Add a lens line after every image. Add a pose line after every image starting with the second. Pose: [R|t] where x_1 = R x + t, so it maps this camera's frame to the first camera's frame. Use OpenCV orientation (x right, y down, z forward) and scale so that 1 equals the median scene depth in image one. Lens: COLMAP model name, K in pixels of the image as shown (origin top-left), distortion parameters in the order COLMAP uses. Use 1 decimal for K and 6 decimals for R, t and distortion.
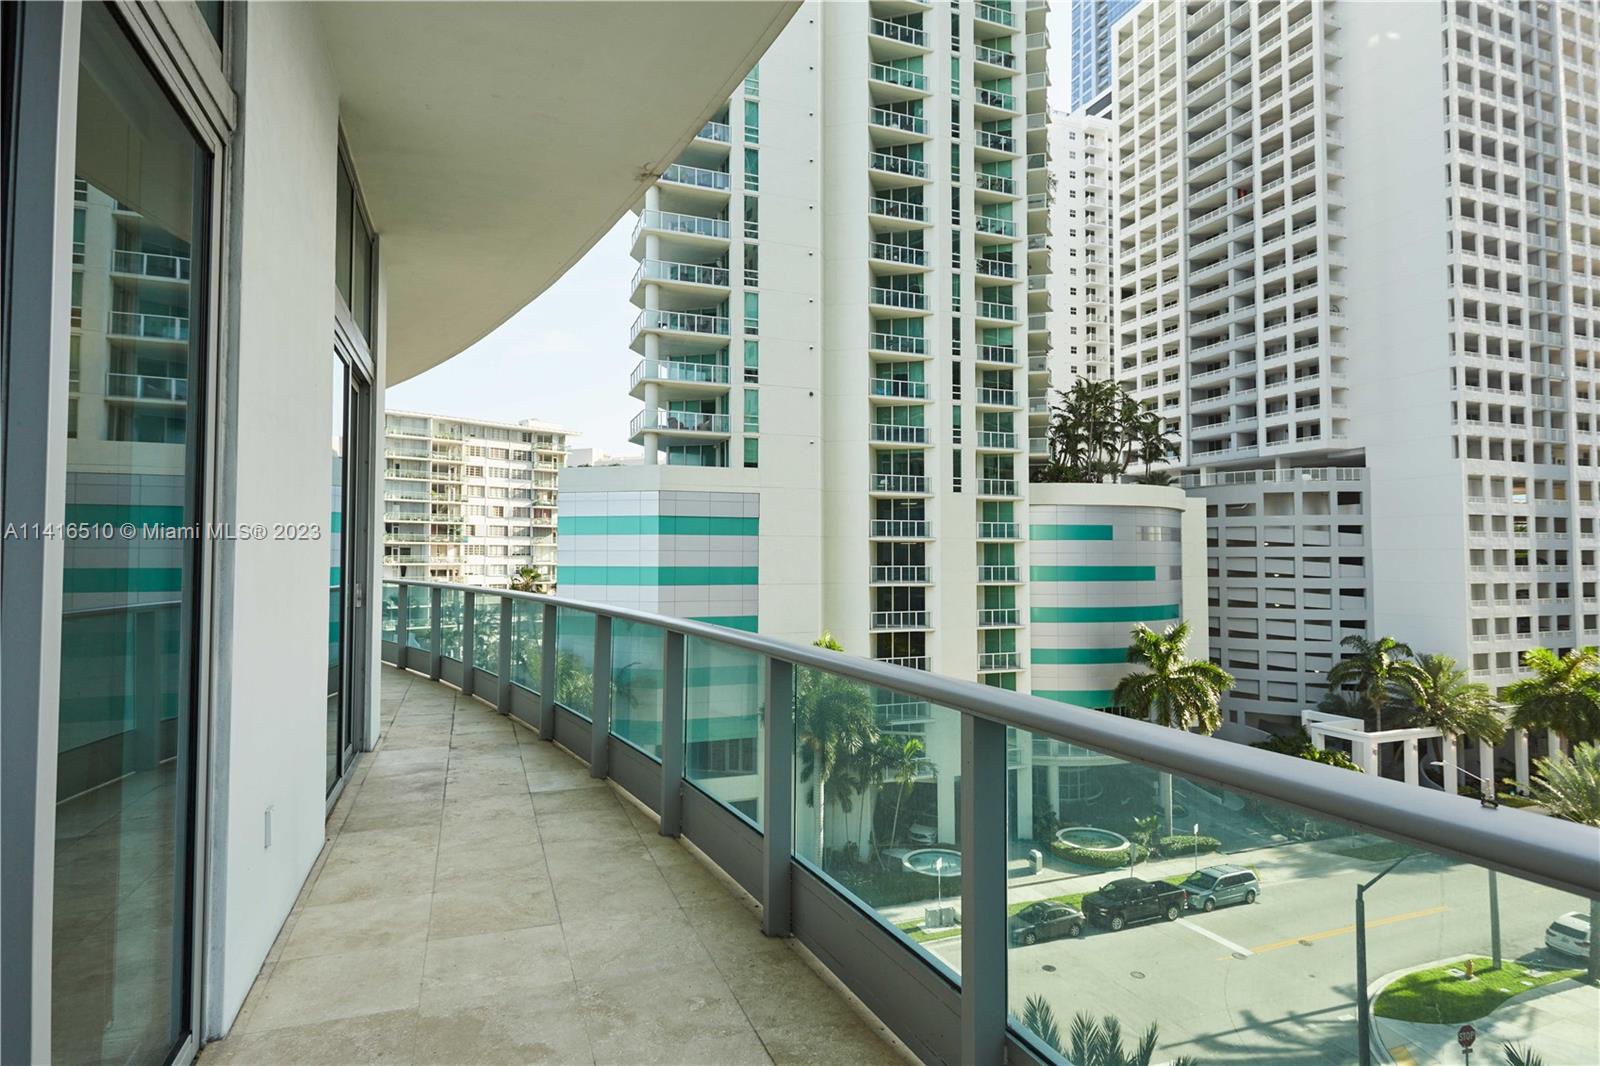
lens RADIAL K [[828.5, 0, 792.3], [0, 828.5, 531.7], [0, 0, 1]] dist [0.007979, -0.001594]
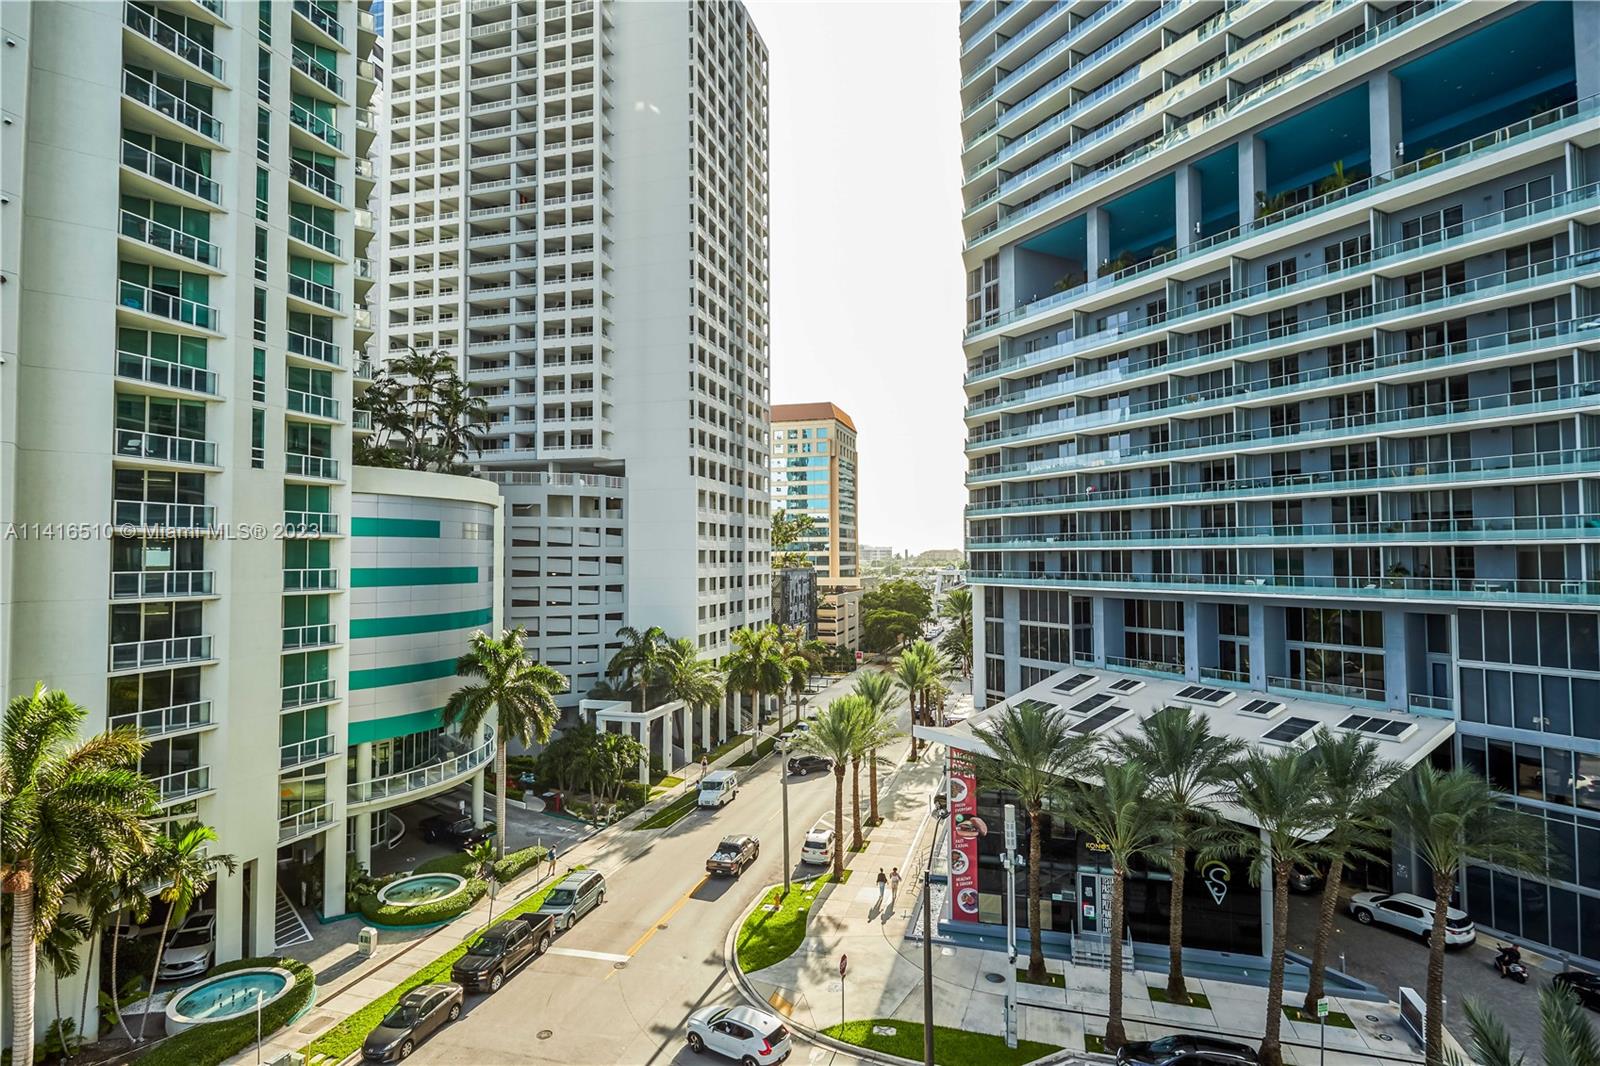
lens RADIAL K [[828.5, 0, 792.3], [0, 828.5, 531.7], [0, 0, 1]] dist [0.007979, -0.001594]
pose [[0.607286, 0.022240, 0.794172, -0.087428], [-0.022641, 0.999687, -0.010682, 0.004753], [-0.794161, -0.011494, 0.607599, 0.175492]]
